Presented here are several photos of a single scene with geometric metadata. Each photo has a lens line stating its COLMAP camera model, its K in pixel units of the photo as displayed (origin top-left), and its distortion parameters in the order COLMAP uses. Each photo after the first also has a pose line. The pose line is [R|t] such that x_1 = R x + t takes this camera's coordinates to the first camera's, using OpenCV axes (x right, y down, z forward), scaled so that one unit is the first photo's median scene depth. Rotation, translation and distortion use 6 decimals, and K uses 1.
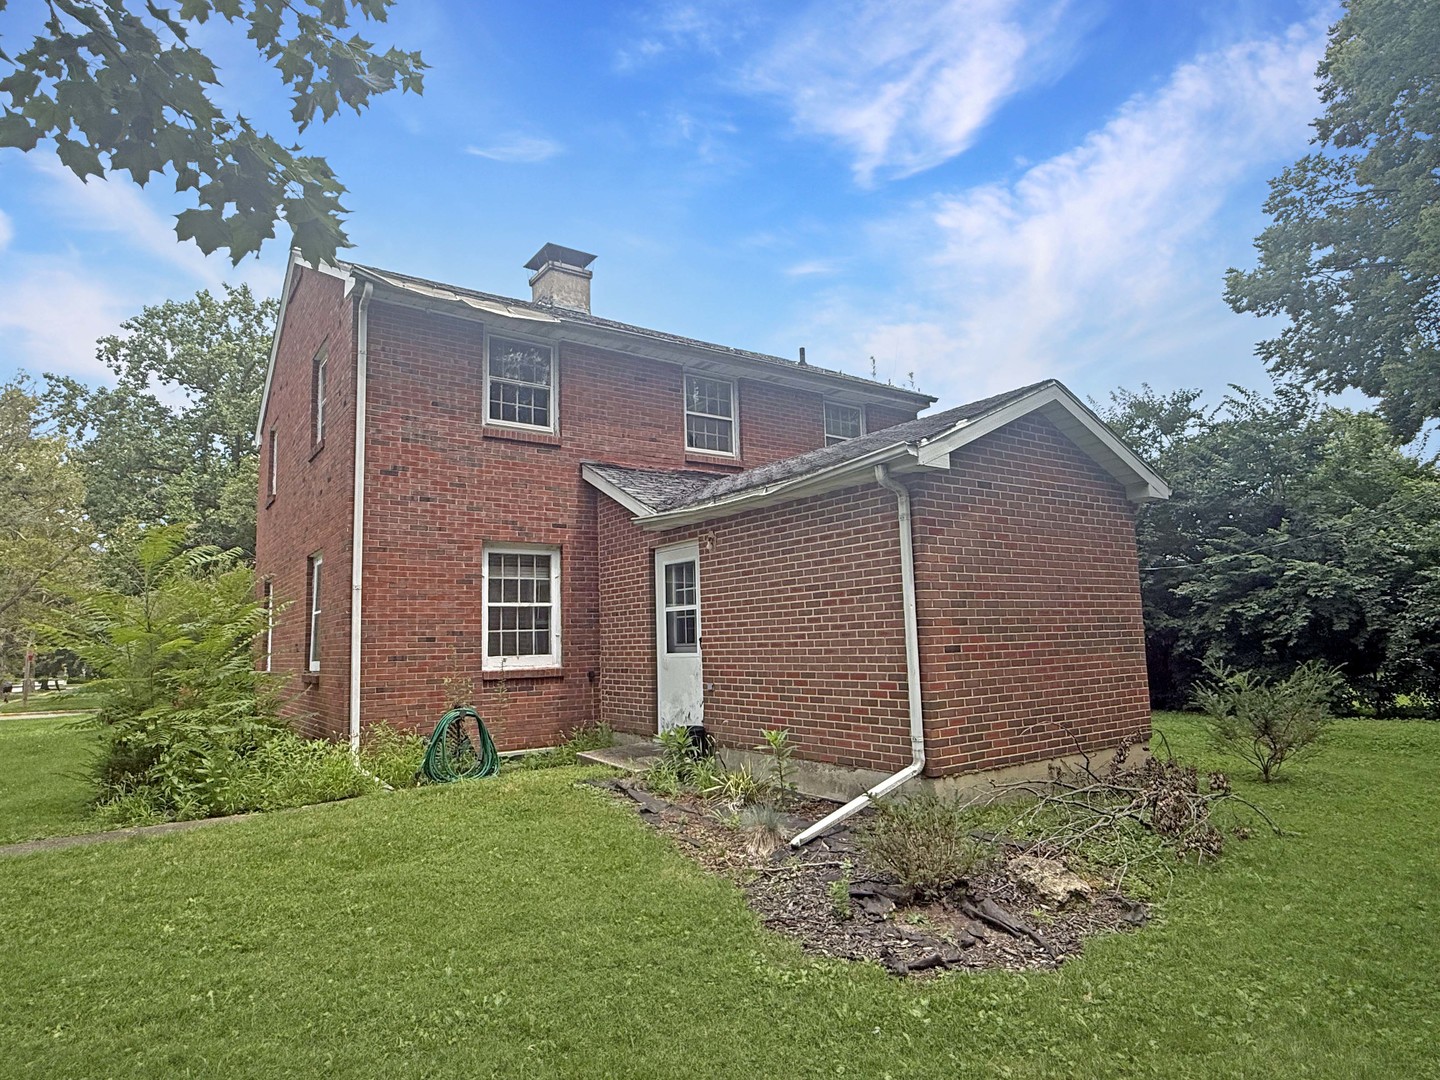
lens RADIAL K [[807.5, 0, 720.0], [0, 807.5, 540.0], [0, 0, 1]] dist [0.016597, 0.000292]
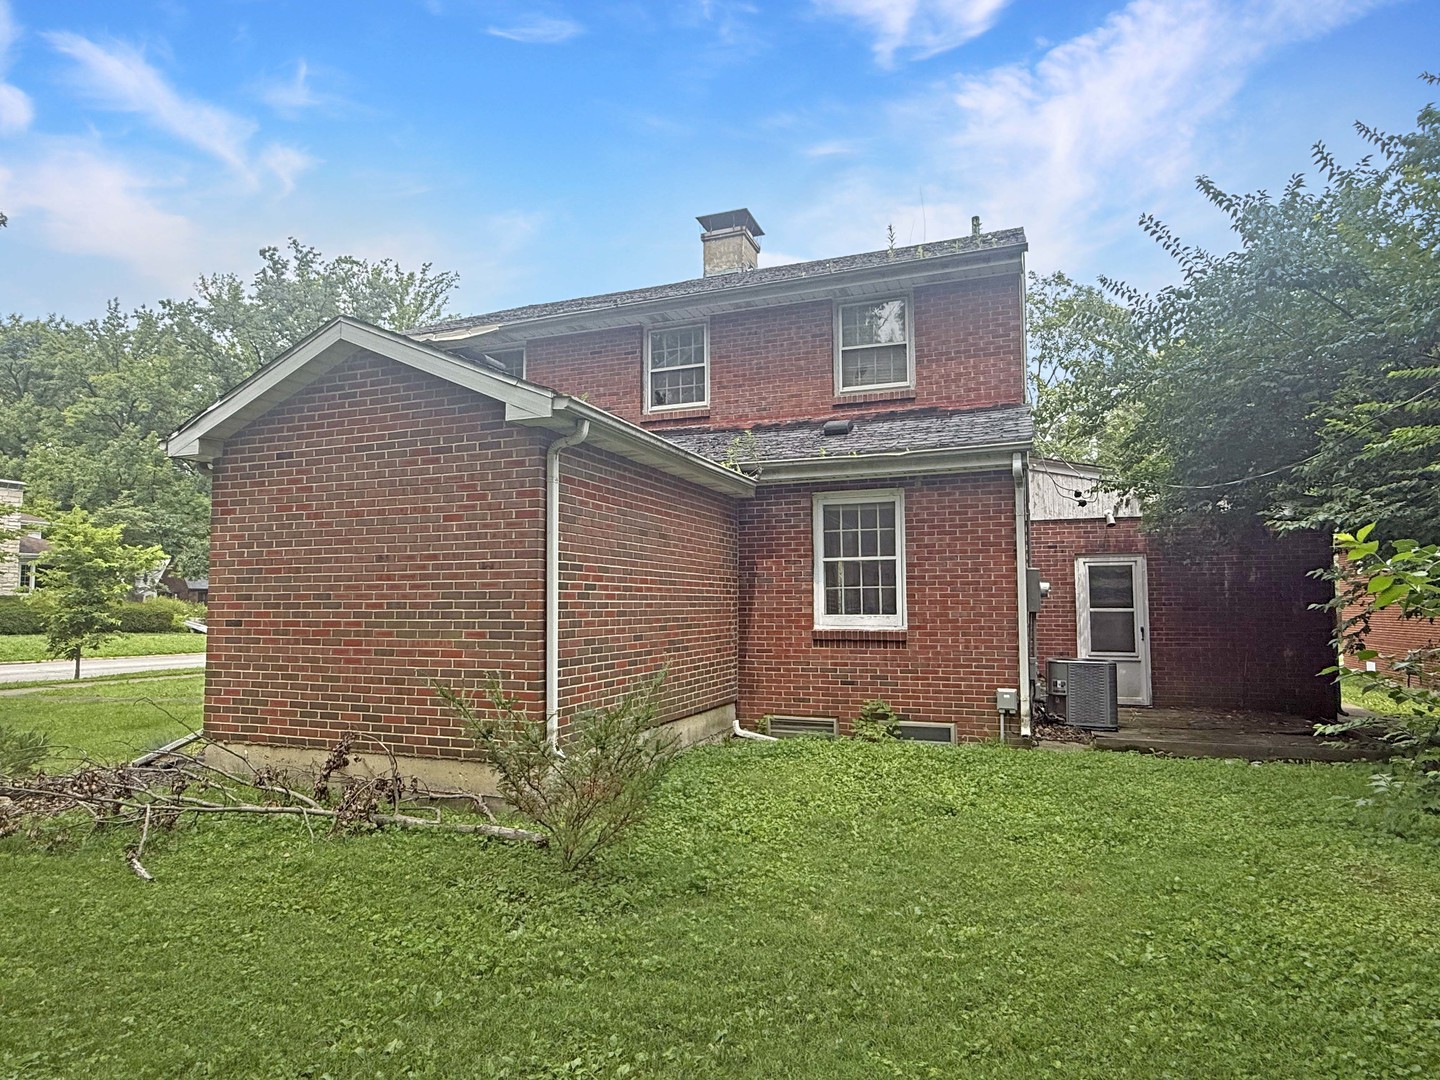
lens RADIAL K [[807.5, 0, 720.0], [0, 807.5, 540.0], [0, 0, 1]] dist [0.016597, 0.000292]
pose [[0.555284, -0.034716, -0.830936, 1.425245], [0.090793, 0.995687, 0.019074, 0.060968], [0.826690, -0.086035, 0.556041, 0.889848]]
